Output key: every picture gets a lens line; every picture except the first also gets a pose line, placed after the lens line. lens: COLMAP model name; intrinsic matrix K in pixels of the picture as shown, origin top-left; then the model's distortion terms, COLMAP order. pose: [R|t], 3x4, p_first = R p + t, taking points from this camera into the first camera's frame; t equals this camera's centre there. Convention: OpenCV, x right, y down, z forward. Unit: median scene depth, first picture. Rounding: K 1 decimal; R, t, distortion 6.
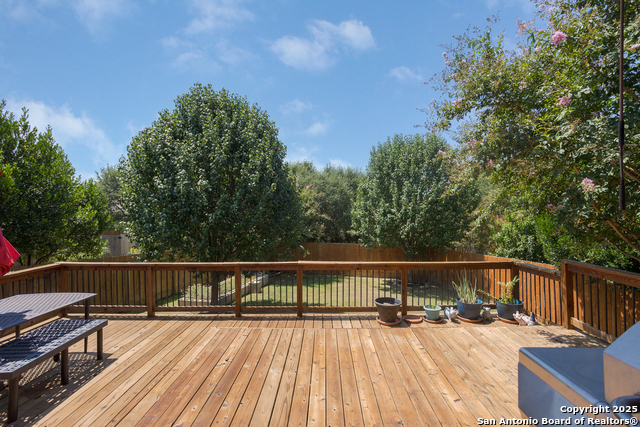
lens RADIAL K [[305.1, 0, 319.9], [0, 305.1, 210.5], [0, 0, 1]] dist [-0.056614, 0.032584]
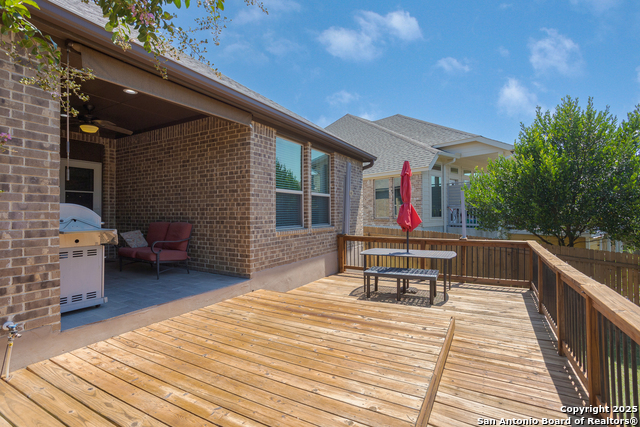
lens RADIAL K [[305.1, 0, 319.9], [0, 305.1, 210.5], [0, 0, 1]] dist [-0.056614, 0.032584]
pose [[-0.468406, 0.001814, -0.883511, 0.510659], [0.016768, 0.999836, -0.006837, 0.067674], [0.883354, -0.018017, -0.468360, 0.914432]]
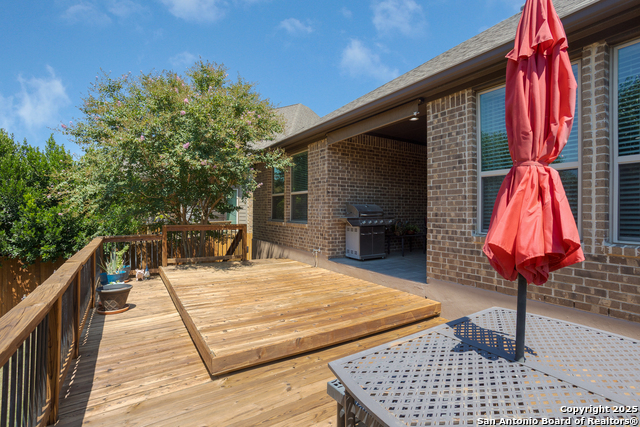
lens RADIAL K [[305.1, 0, 319.9], [0, 305.1, 210.5], [0, 0, 1]] dist [-0.056614, 0.032584]
pose [[-0.558194, 0.006570, 0.829685, -0.829090], [-0.009782, 0.999847, -0.014498, 0.086446], [-0.829653, -0.016209, -0.558044, 0.992541]]
